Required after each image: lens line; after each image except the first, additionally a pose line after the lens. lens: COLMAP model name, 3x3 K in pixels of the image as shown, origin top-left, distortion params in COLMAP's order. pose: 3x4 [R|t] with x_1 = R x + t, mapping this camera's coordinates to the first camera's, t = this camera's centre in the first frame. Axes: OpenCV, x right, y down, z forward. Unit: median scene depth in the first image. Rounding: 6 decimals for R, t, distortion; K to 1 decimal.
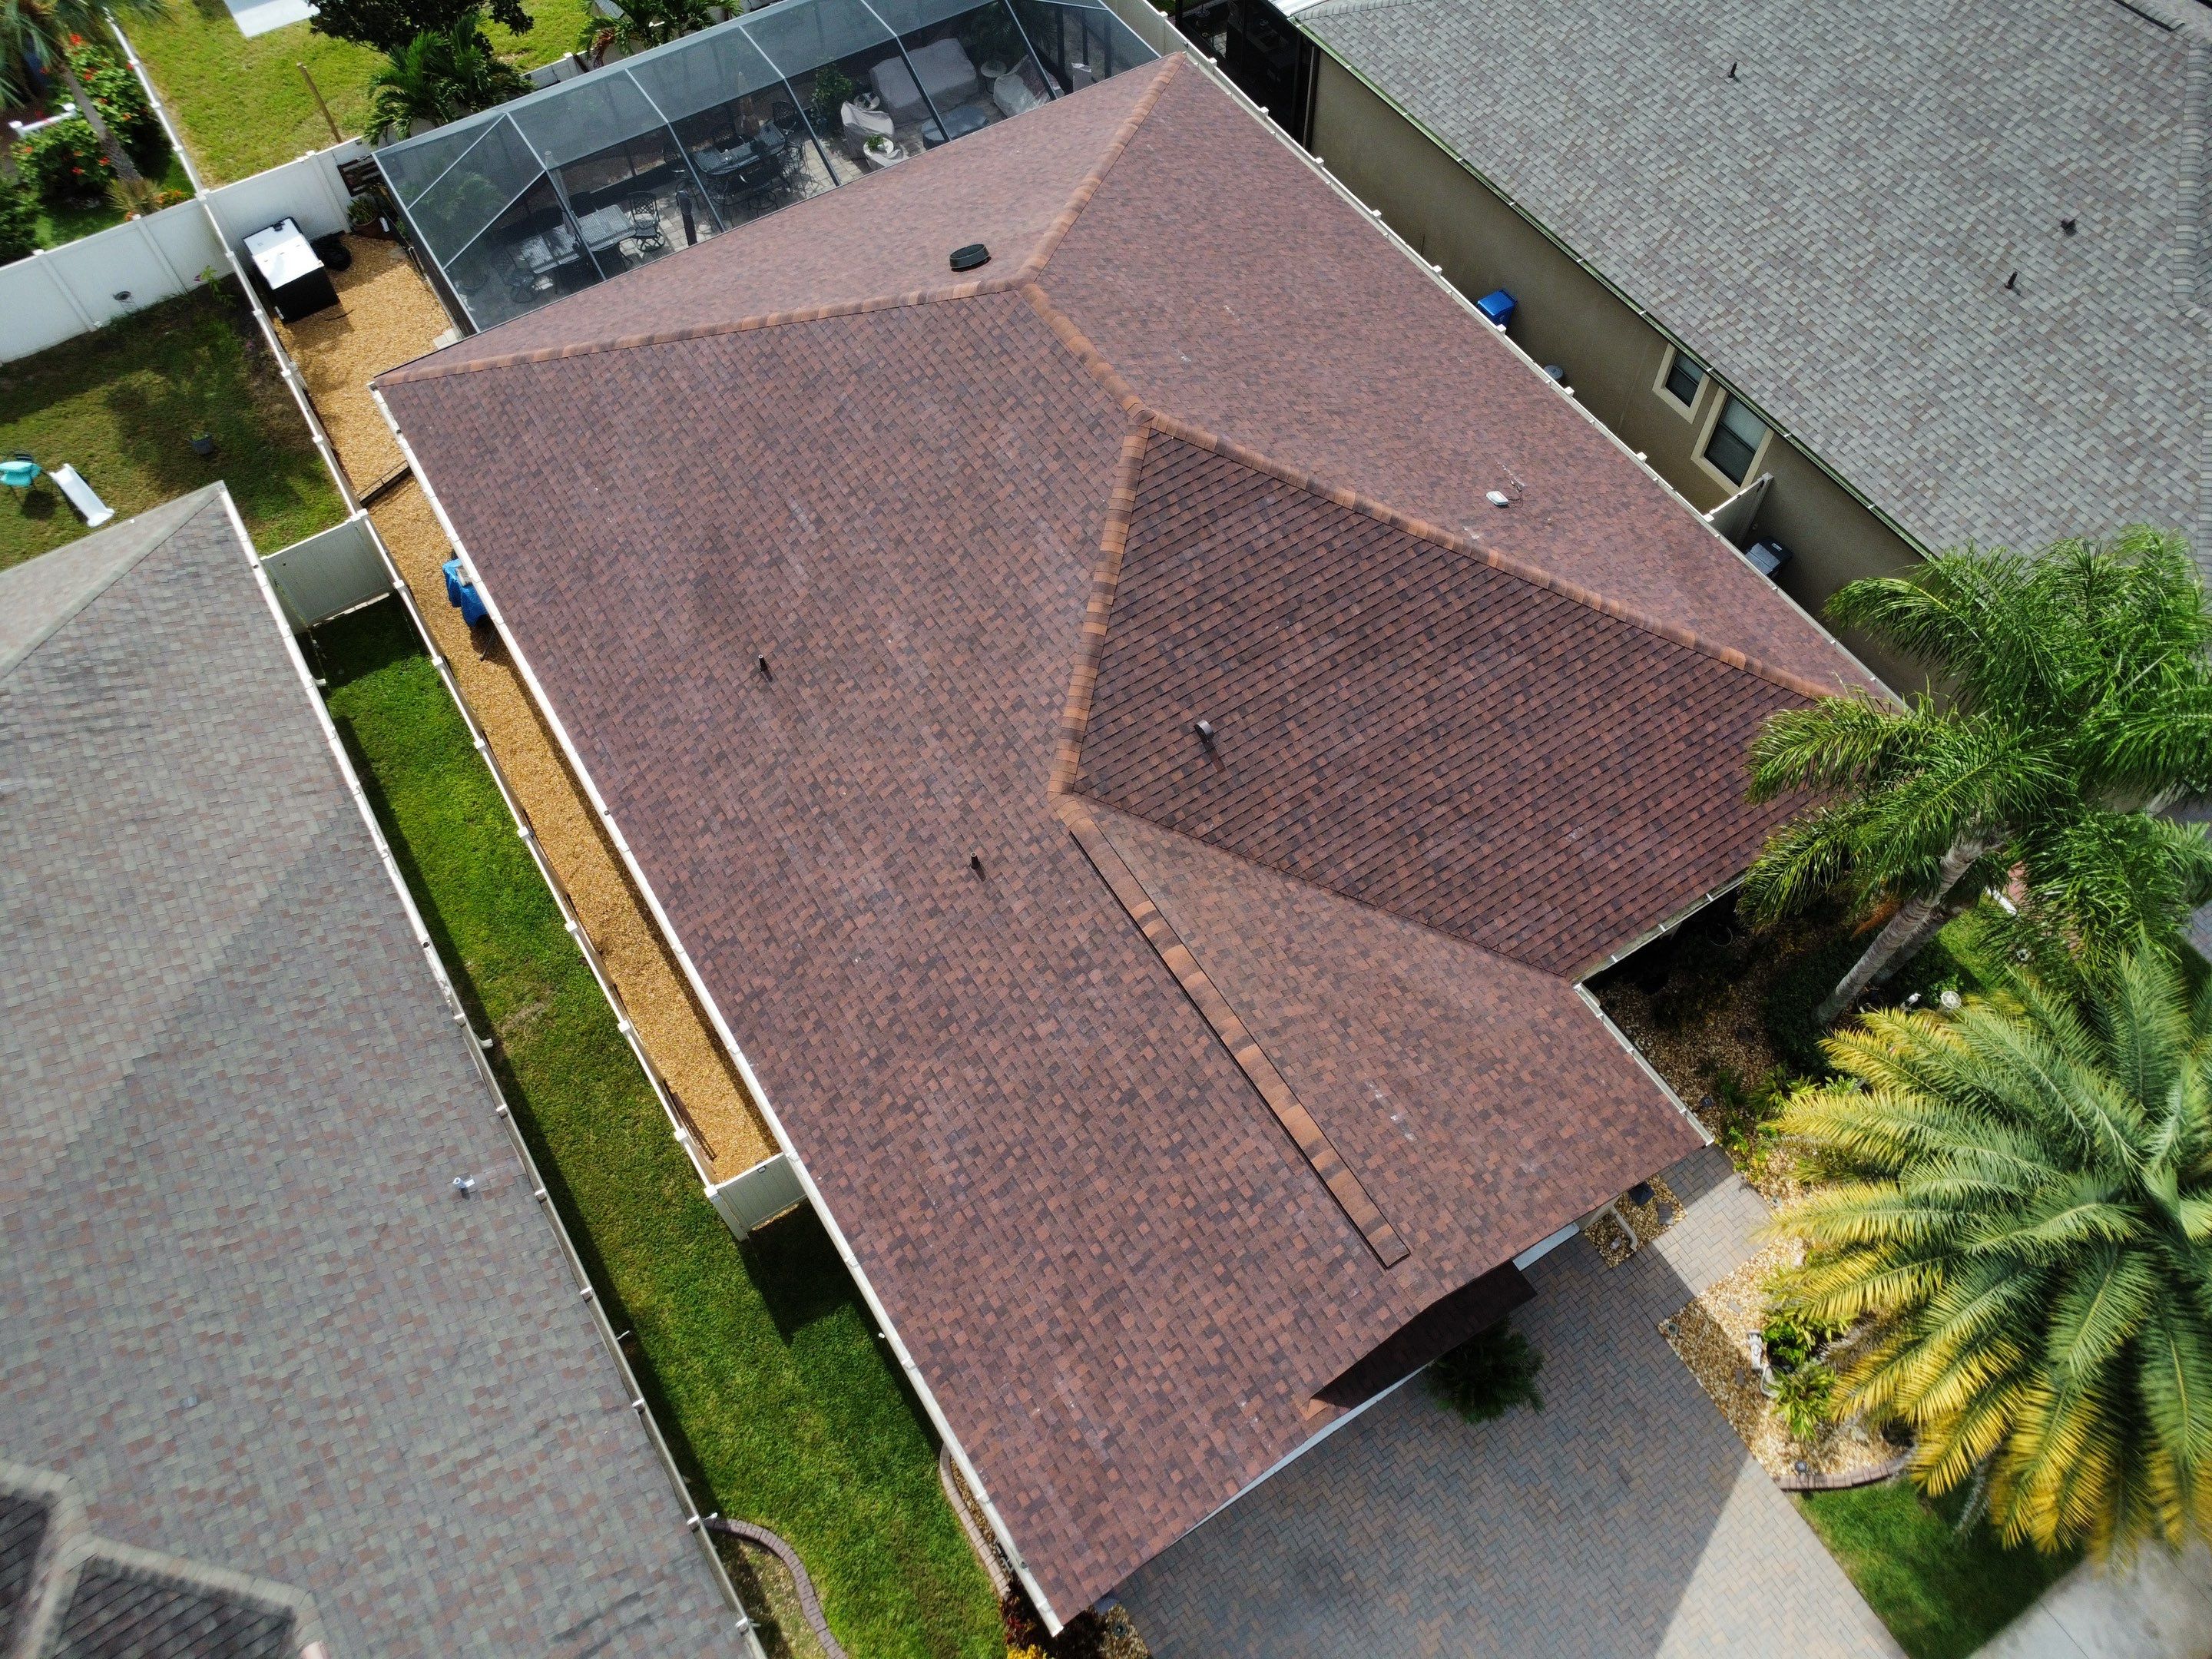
lens RADIAL K [[1597.3, 0, 1108.8], [0, 1597.3, 827.0], [0, 0, 1]] dist [-0.025288, -0.010137]
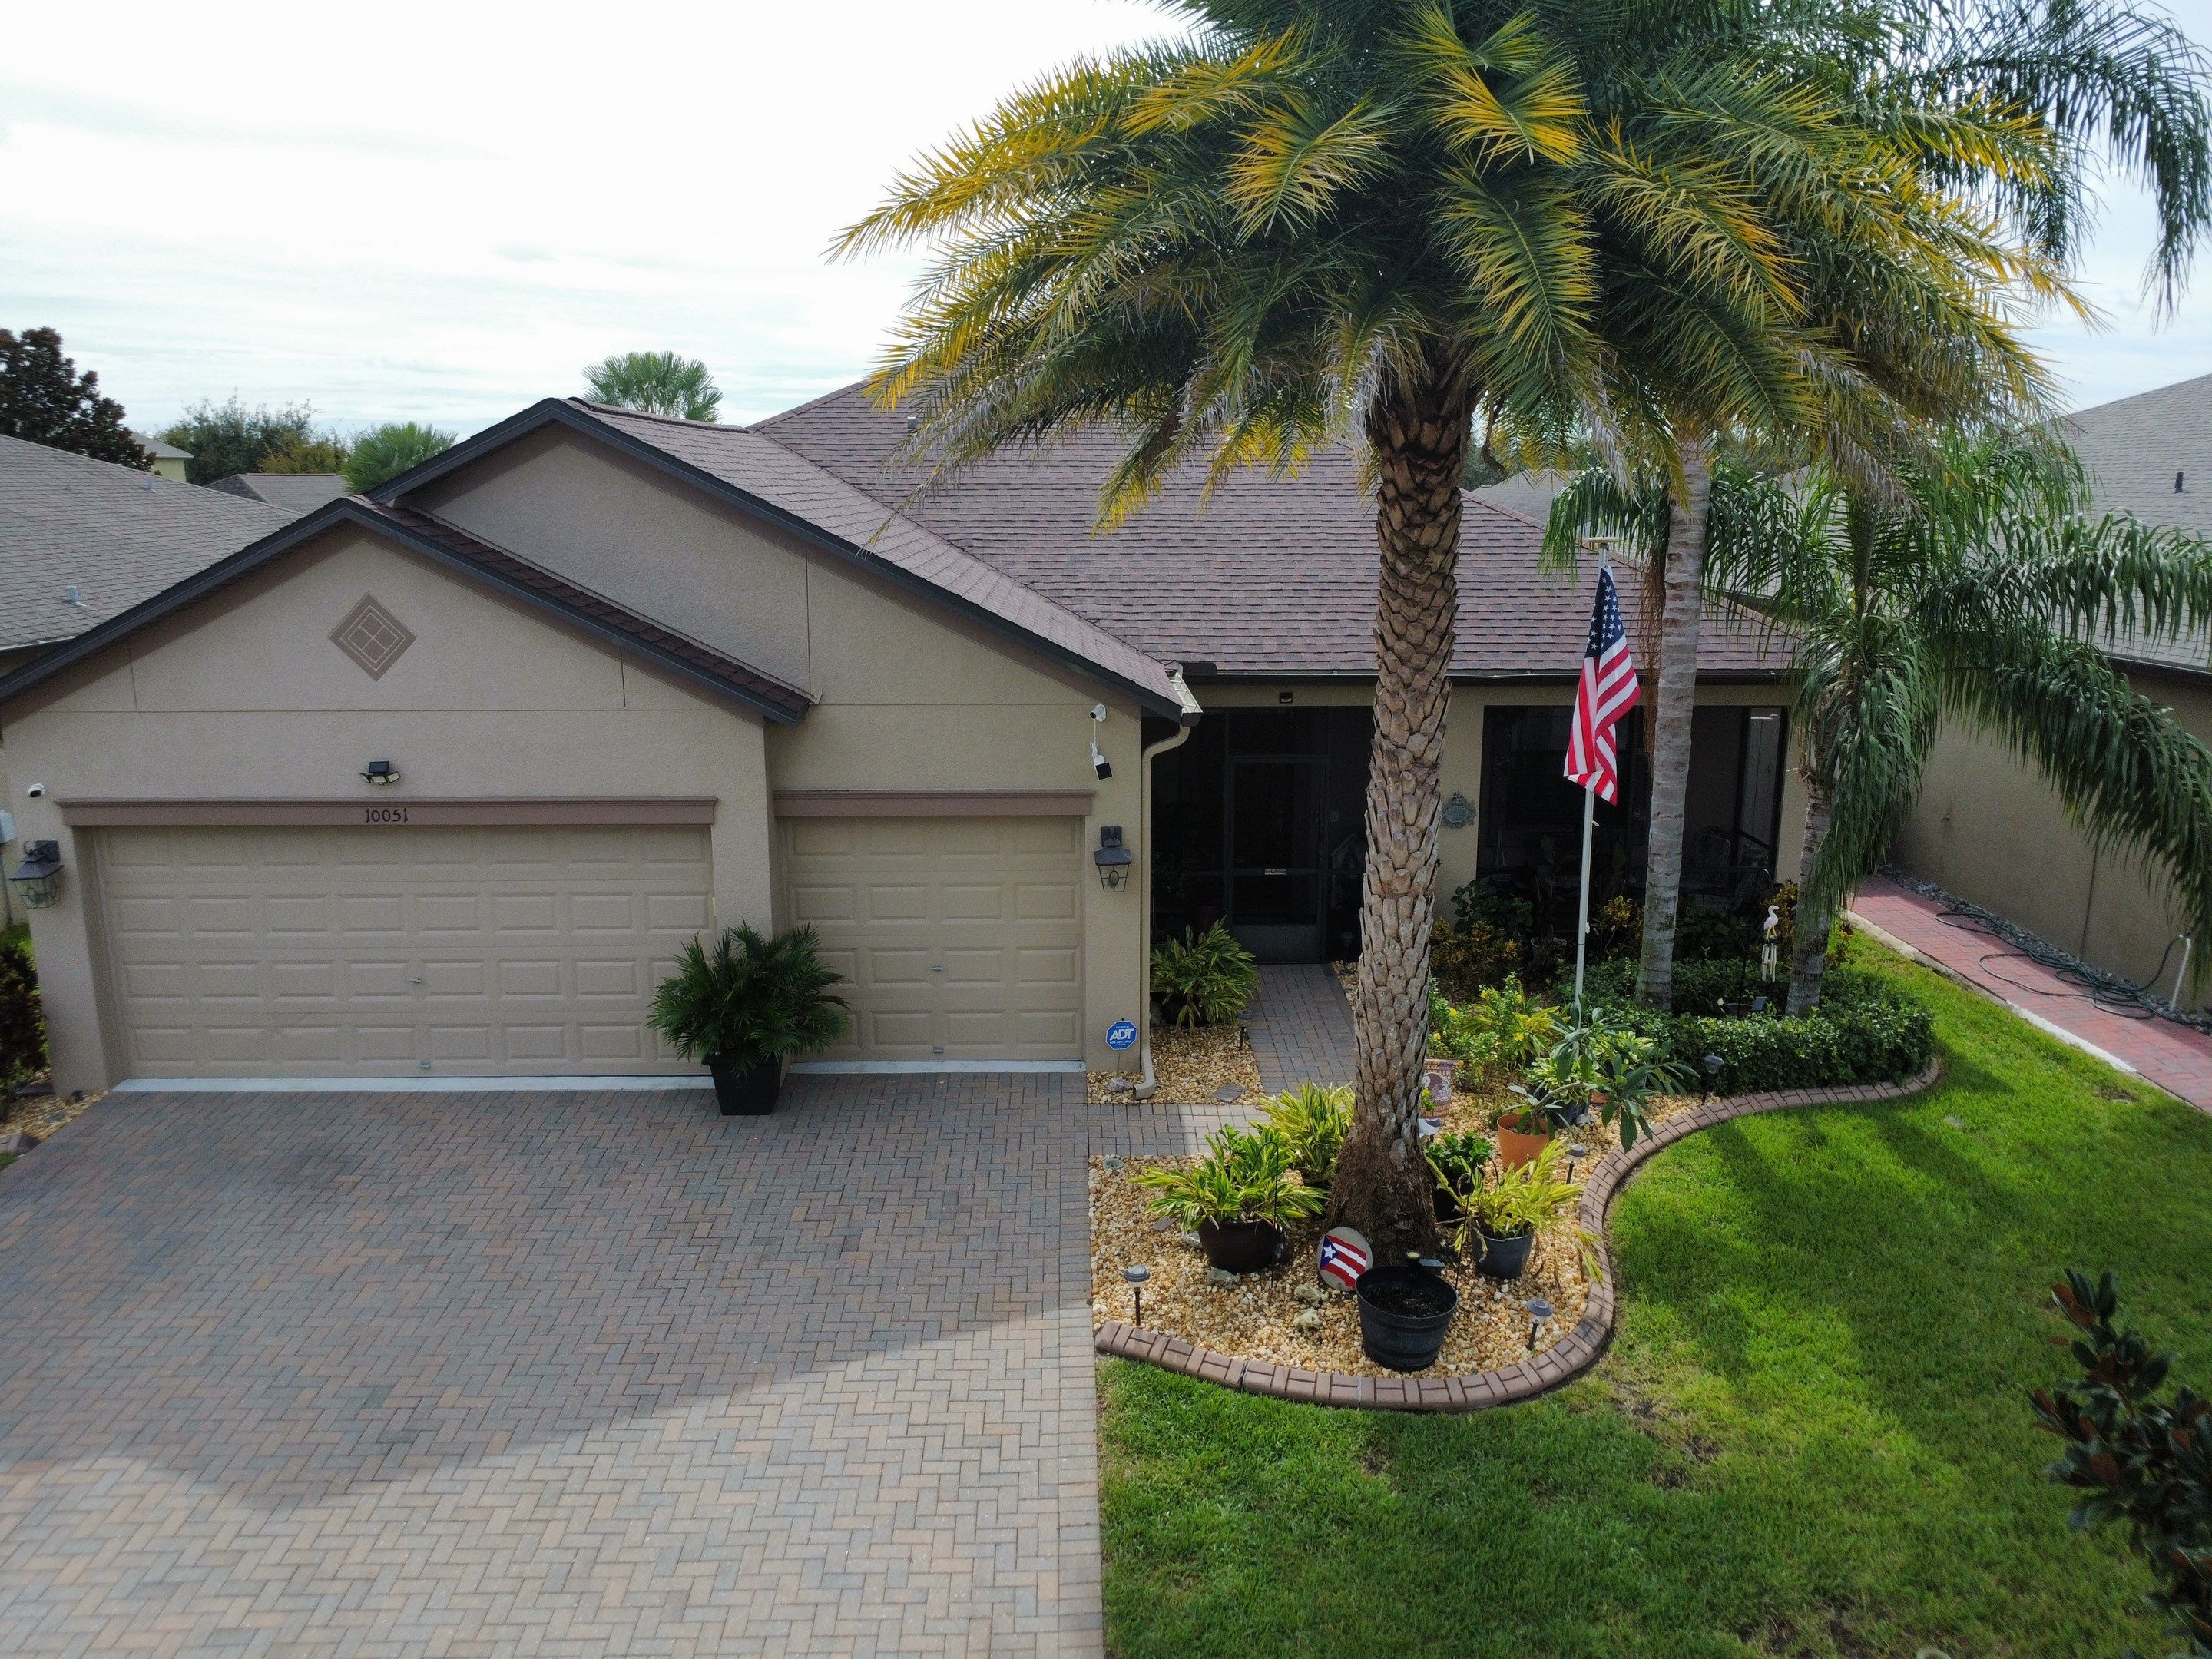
lens RADIAL K [[1597.3, 0, 1102.8], [0, 1597.3, 827.3], [0, 0, 1]] dist [-0.025288, -0.010137]
pose [[0.868266, 0.124484, -0.480227, 0.606537], [-0.435707, 0.654223, -0.618184, 0.581777], [0.237221, 0.745986, 0.622278, 0.566197]]
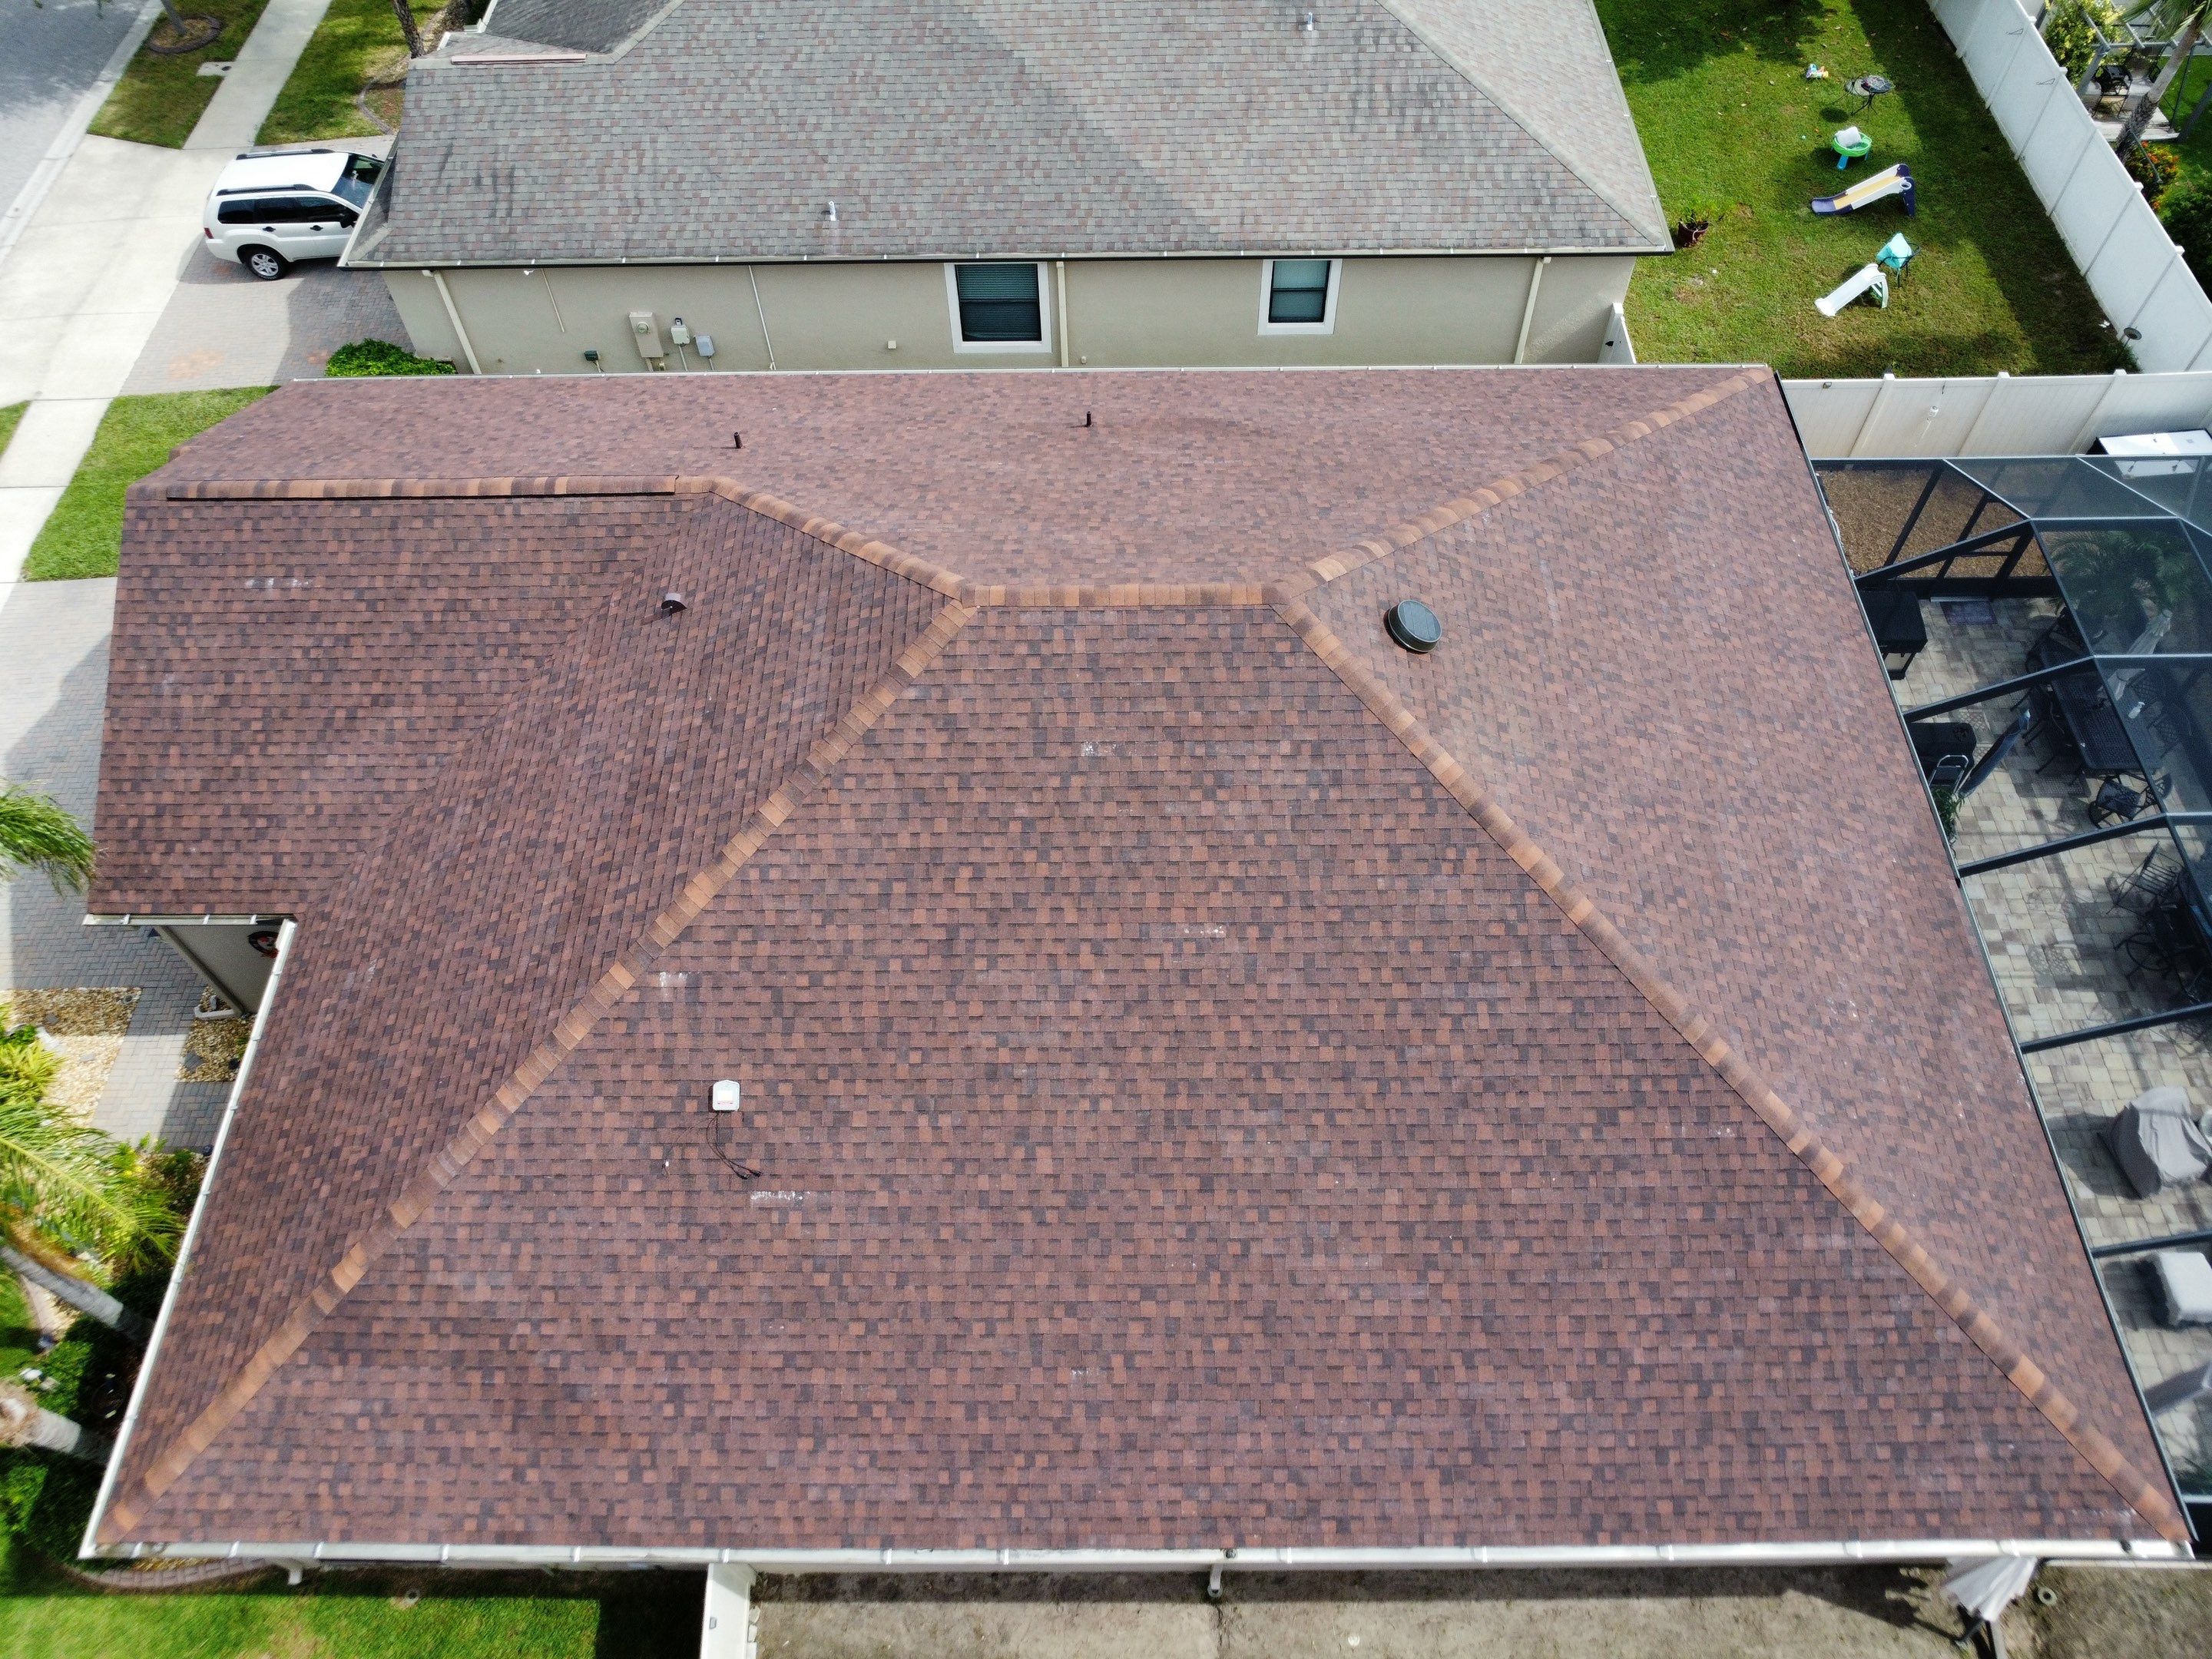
lens RADIAL K [[1597.3, 0, 1108.6], [0, 1597.3, 829.1], [0, 0, 1]] dist [-0.025288, -0.010137]
pose [[-0.535057, 0.708227, -0.460573, 0.408310], [-0.712767, -0.085776, 0.696136, -0.823828], [0.453516, 0.700754, 0.550696, 0.654481]]
